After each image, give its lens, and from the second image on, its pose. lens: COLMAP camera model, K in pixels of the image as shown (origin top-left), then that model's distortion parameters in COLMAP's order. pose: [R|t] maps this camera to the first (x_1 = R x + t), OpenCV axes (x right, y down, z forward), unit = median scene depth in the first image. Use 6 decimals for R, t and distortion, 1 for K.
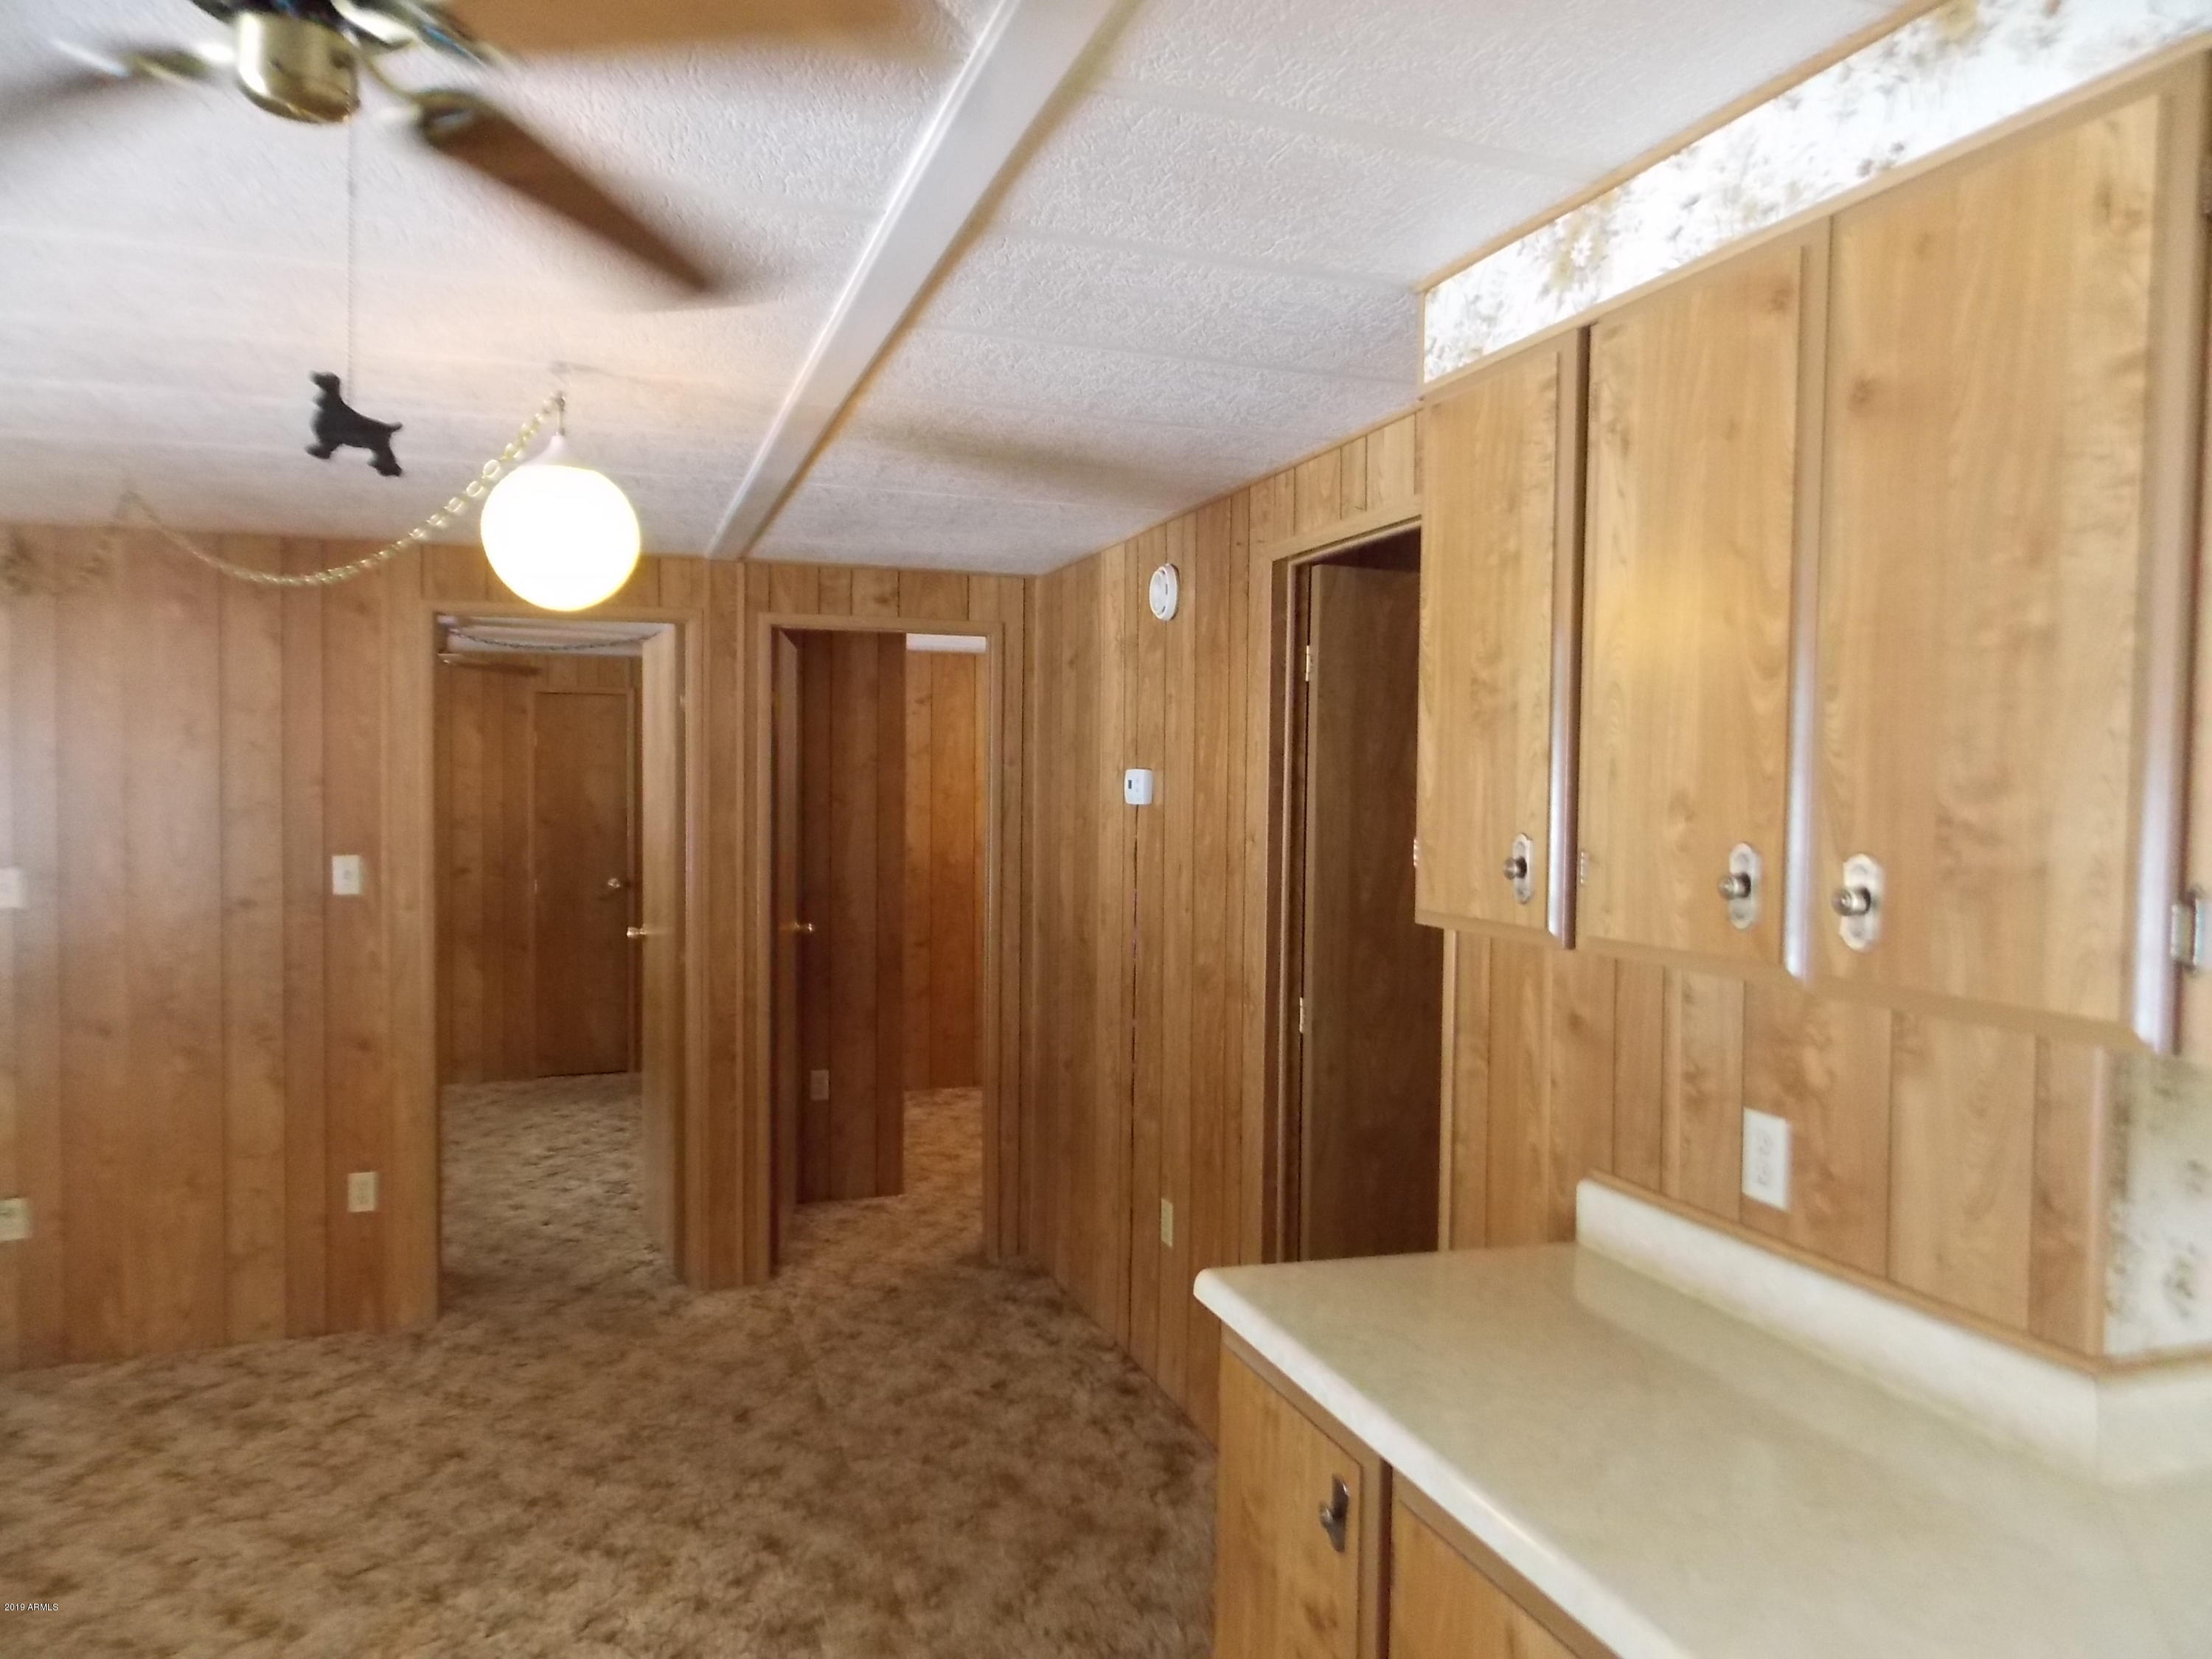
lens RADIAL K [[1454.2, 0, 1109.0], [0, 1454.2, 811.0], [0, 0, 1]] dist [0.005759, -0.002435]
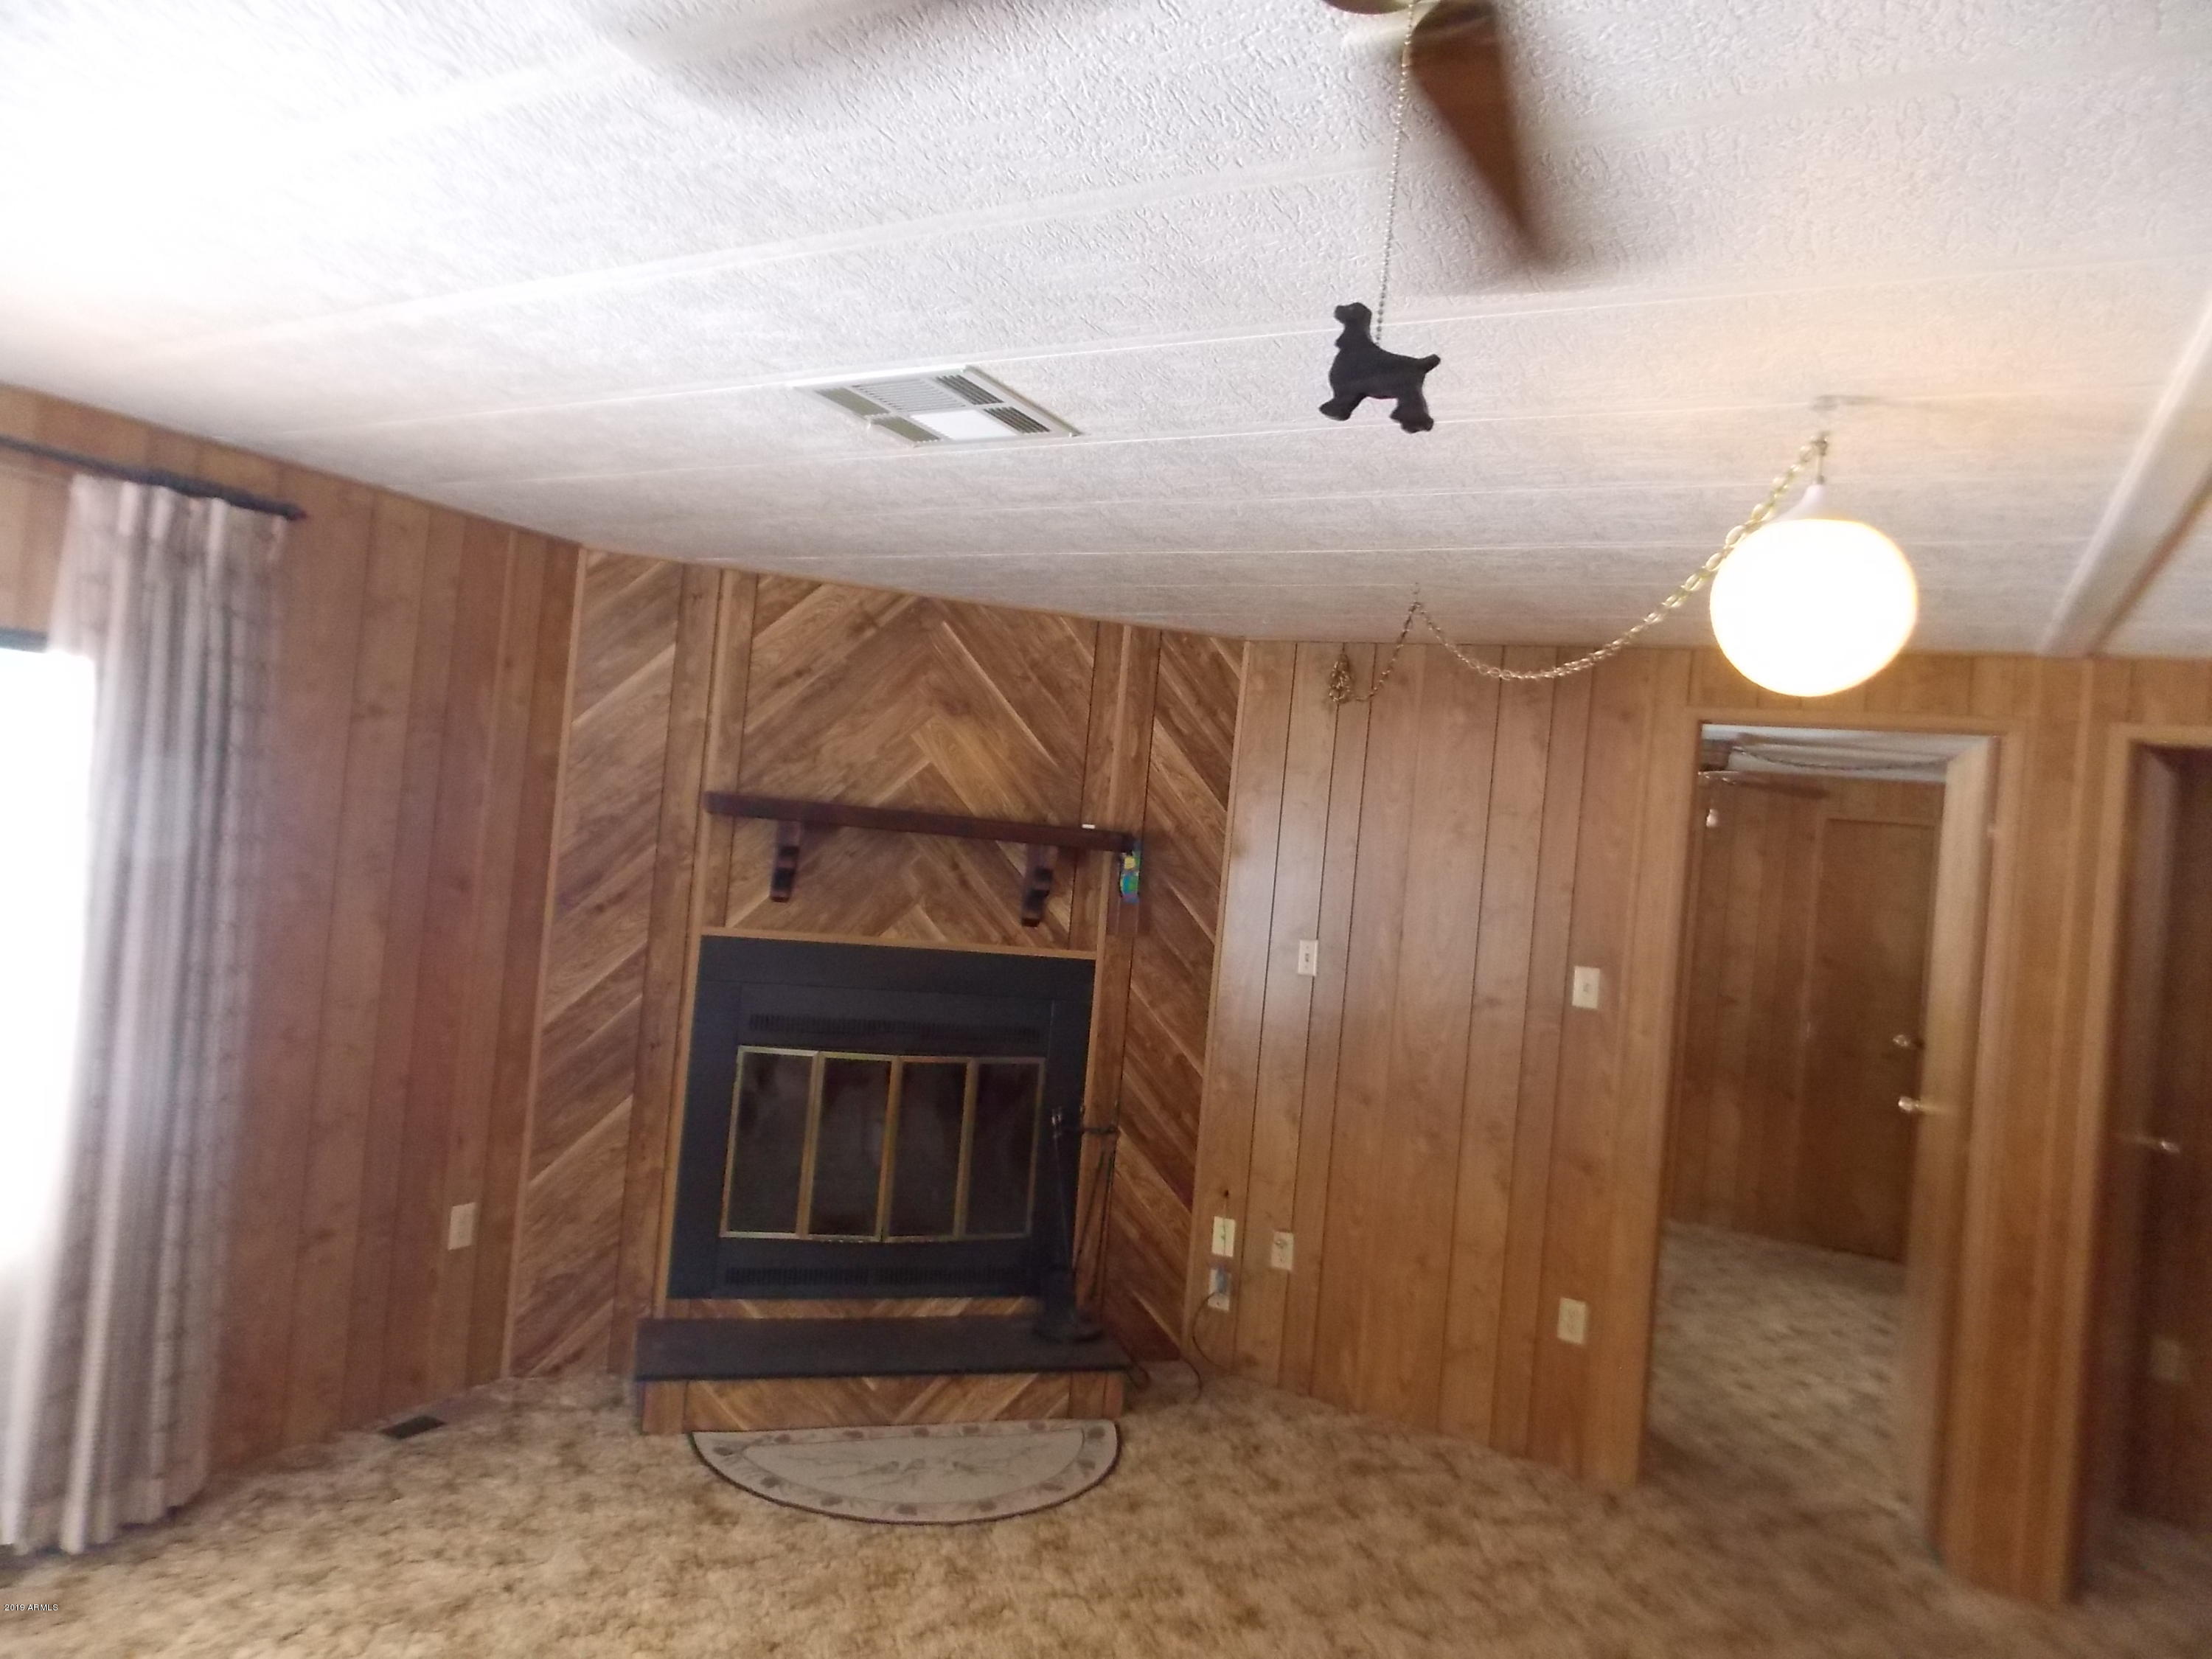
lens RADIAL K [[1454.2, 0, 1089.0], [0, 1454.2, 789.1], [0, 0, 1]] dist [0.005759, -0.002435]
pose [[0.654977, 0.036429, -0.754770, -0.012434], [-0.113963, 0.992175, -0.051008, -0.000220], [0.747006, 0.119425, 0.654003, 0.100469]]
